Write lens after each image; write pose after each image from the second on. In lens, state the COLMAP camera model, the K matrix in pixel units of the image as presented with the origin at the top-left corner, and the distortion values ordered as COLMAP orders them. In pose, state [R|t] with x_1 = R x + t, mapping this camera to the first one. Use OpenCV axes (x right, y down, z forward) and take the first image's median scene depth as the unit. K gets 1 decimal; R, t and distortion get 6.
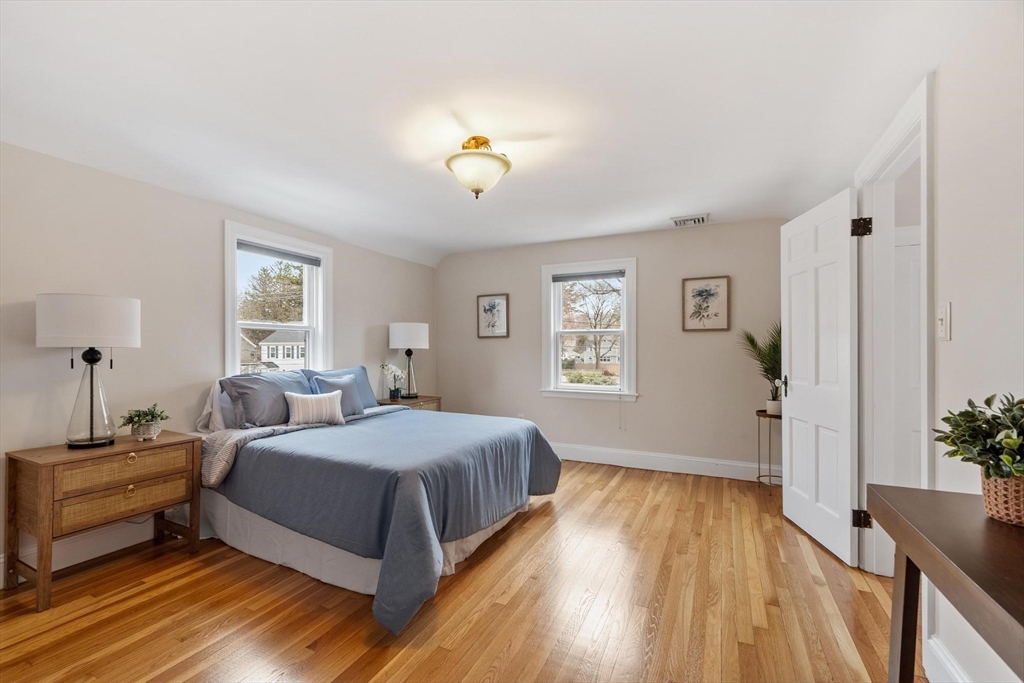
lens RADIAL K [[453.4, 0, 487.7], [0, 453.4, 344.2], [0, 0, 1]] dist [0.001872, 0.000081]
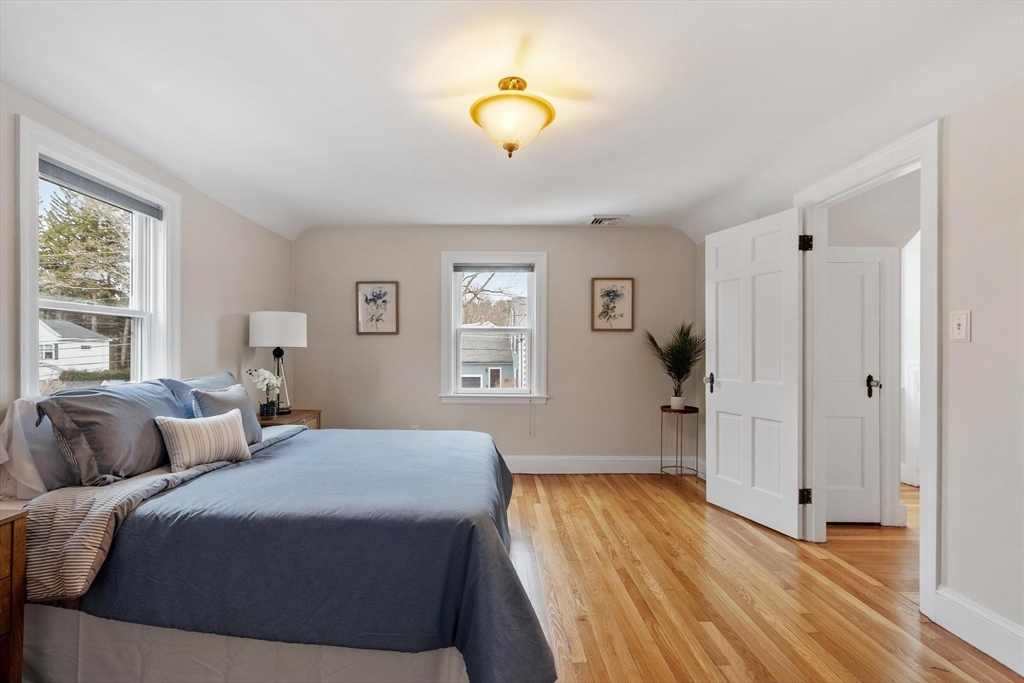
lens RADIAL K [[489.3, 0, 494.6], [0, 489.3, 345.2], [0, 0, 1]] dist [0.001659, -0.000517]
pose [[0.888587, 0.005885, 0.458670, -0.287388], [-0.007576, 0.999970, 0.001847, 0.003223], [-0.458645, -0.005116, 0.888605, 0.166380]]
